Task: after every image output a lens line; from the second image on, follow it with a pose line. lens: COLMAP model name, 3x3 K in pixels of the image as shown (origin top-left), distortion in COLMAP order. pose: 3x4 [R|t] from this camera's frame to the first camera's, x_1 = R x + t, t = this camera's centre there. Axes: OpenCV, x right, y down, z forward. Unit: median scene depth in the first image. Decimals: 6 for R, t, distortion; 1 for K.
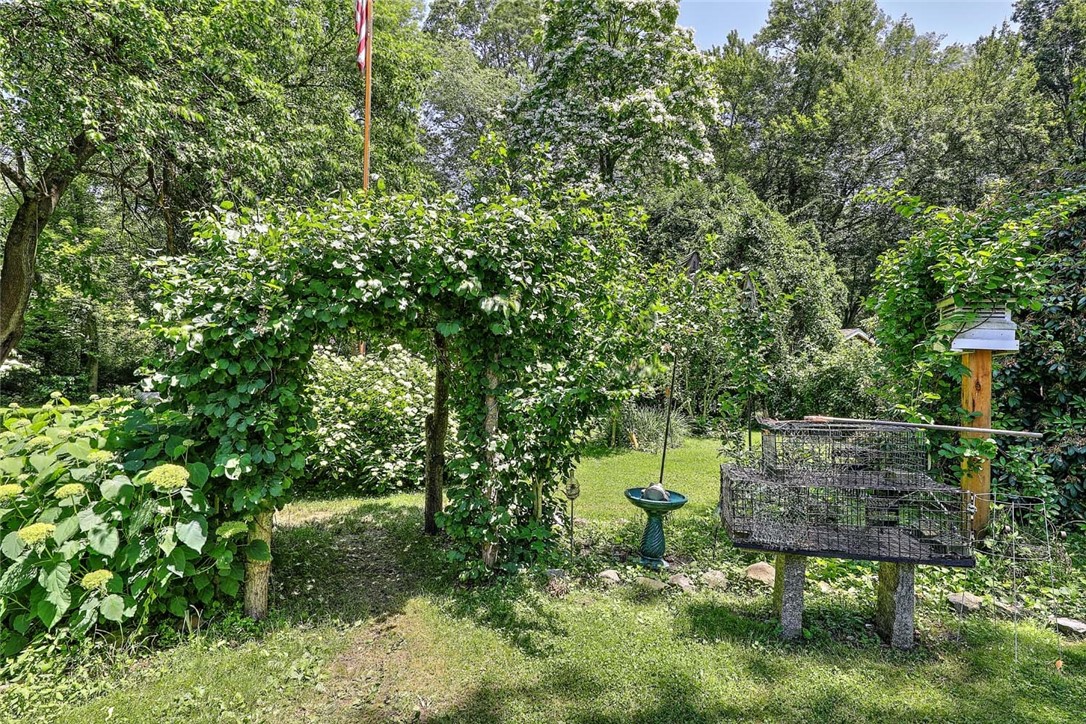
lens RADIAL K [[631.5, 0, 541.9], [0, 631.5, 358.8], [0, 0, 1]] dist [-0.002714, 0.000035]
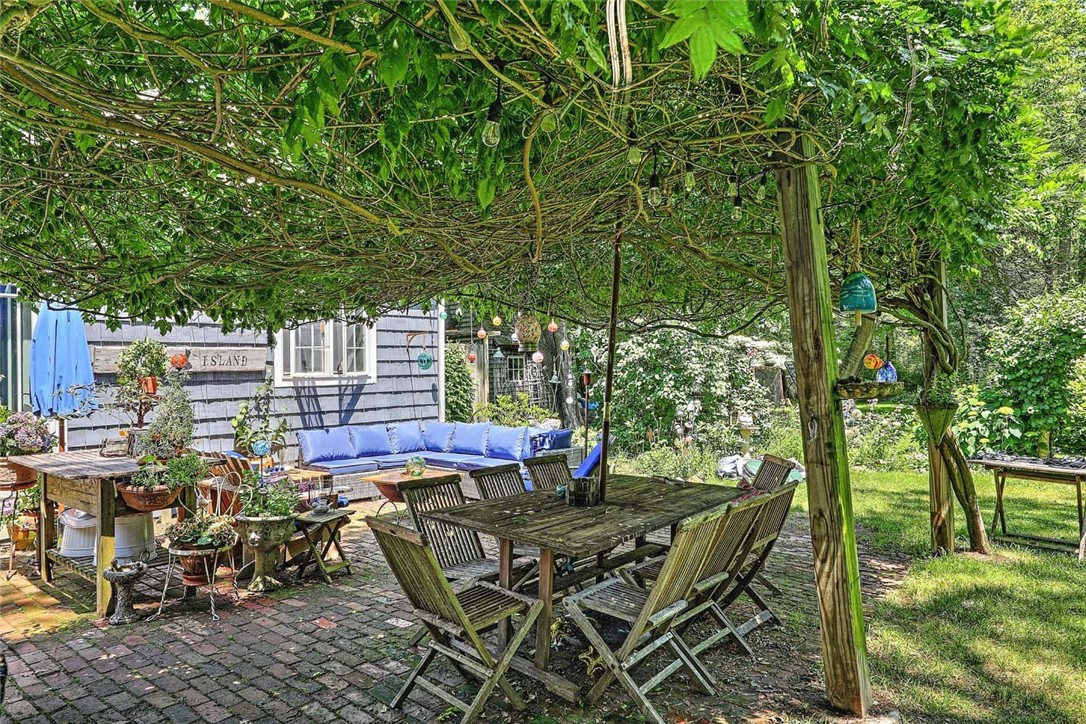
lens RADIAL K [[736.7, 0, 541.9], [0, 736.7, 360.0], [0, 0, 1]] dist [0.006460, 0.002258]
pose [[0.526856, -0.029779, -0.849433, 1.057223], [0.026884, 0.999470, -0.018364, -0.034071], [0.849529, -0.013161, 0.527378, -2.347779]]
